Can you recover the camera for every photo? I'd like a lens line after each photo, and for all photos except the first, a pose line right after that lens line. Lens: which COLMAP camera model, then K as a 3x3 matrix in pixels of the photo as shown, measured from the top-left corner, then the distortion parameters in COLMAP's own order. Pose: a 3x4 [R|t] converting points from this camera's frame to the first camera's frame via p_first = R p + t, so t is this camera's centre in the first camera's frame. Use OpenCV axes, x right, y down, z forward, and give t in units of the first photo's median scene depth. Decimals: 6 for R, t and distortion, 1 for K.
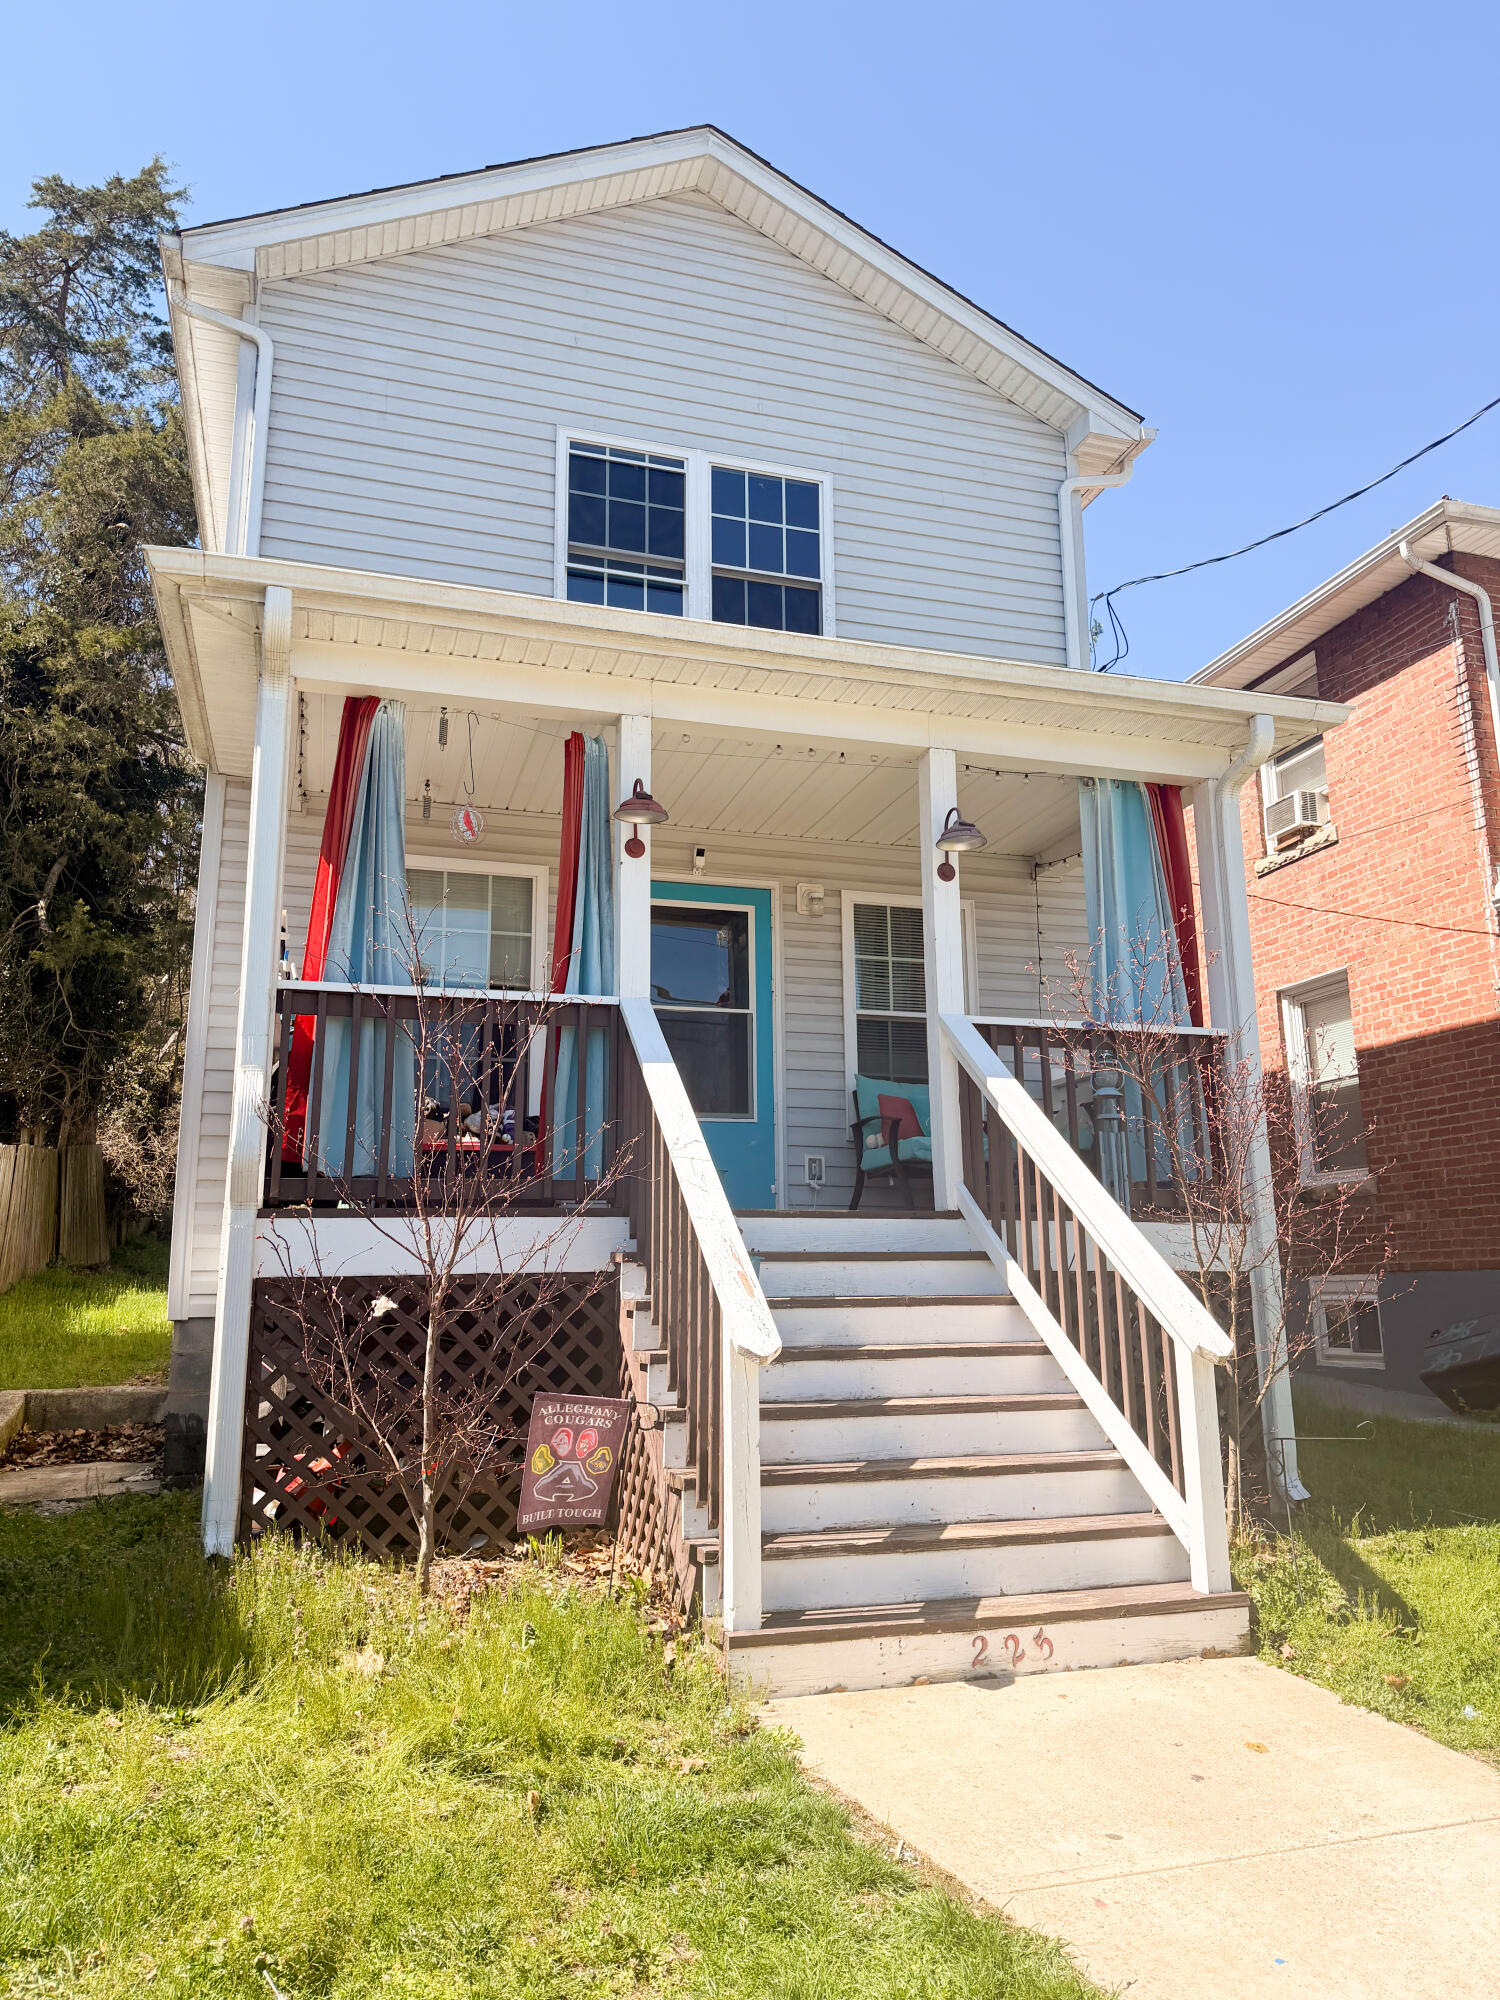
lens RADIAL K [[1401.9, 0, 750.0], [0, 1401.9, 1000.0], [0, 0, 1]] dist [0.029257, -0.039419]
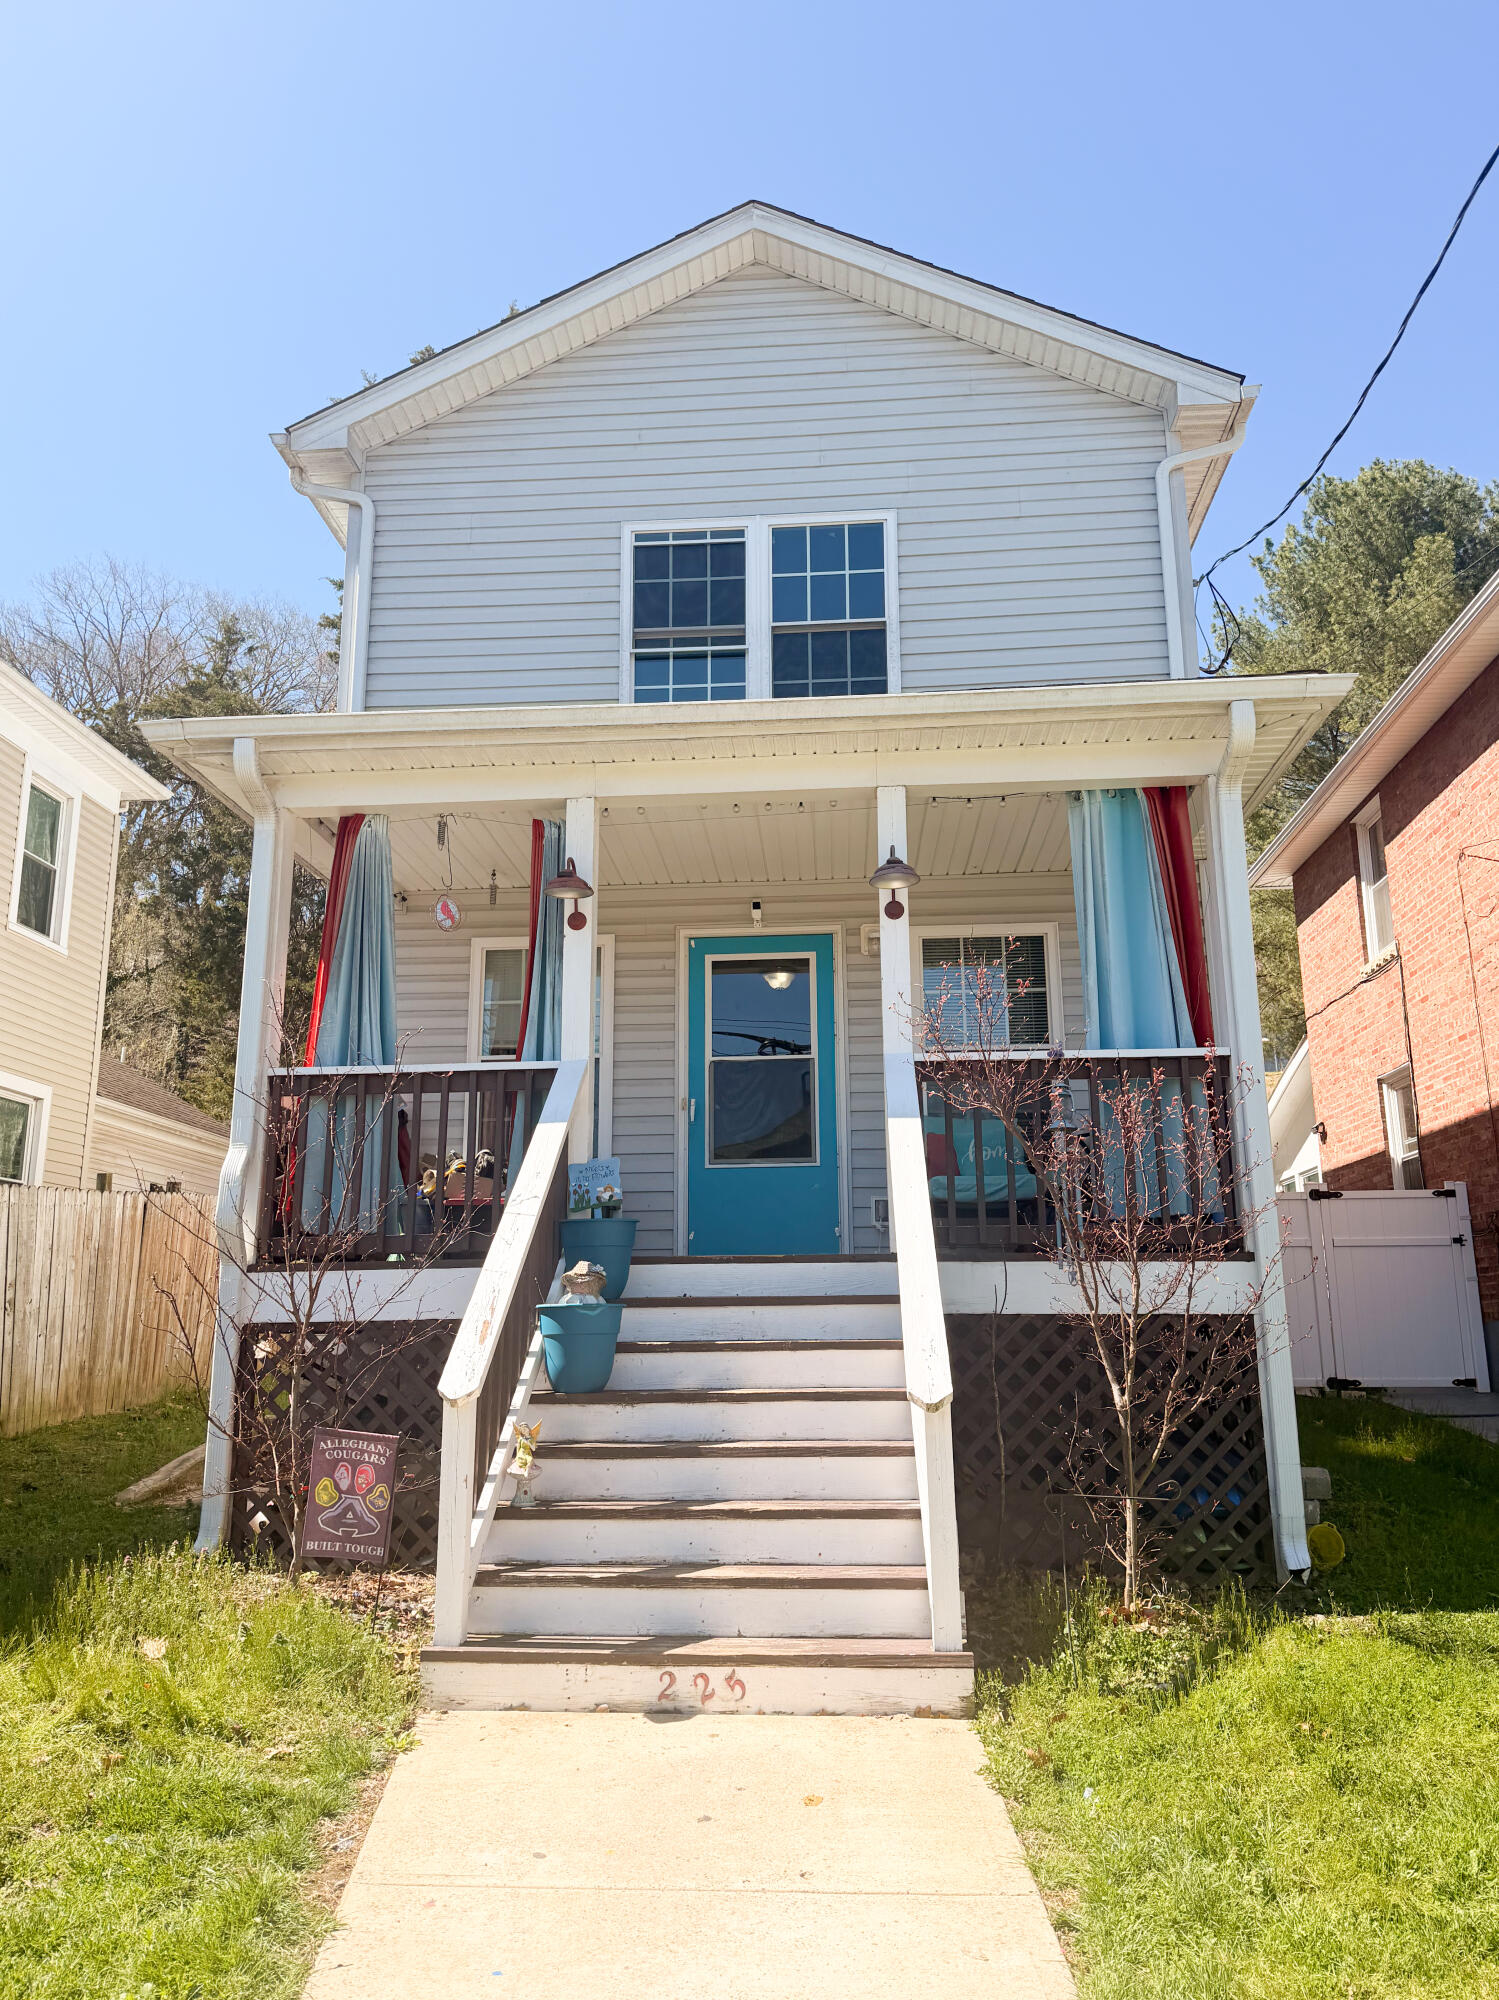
lens RADIAL K [[1431.7, 0, 749.5], [0, 1431.7, 1000.0], [0, 0, 1]] dist [0.055827, -0.070954]
pose [[0.931383, -0.080371, -0.355058, 0.352073], [0.073116, 0.996750, -0.033828, -0.000823], [0.356622, 0.005546, 0.934232, 0.013038]]
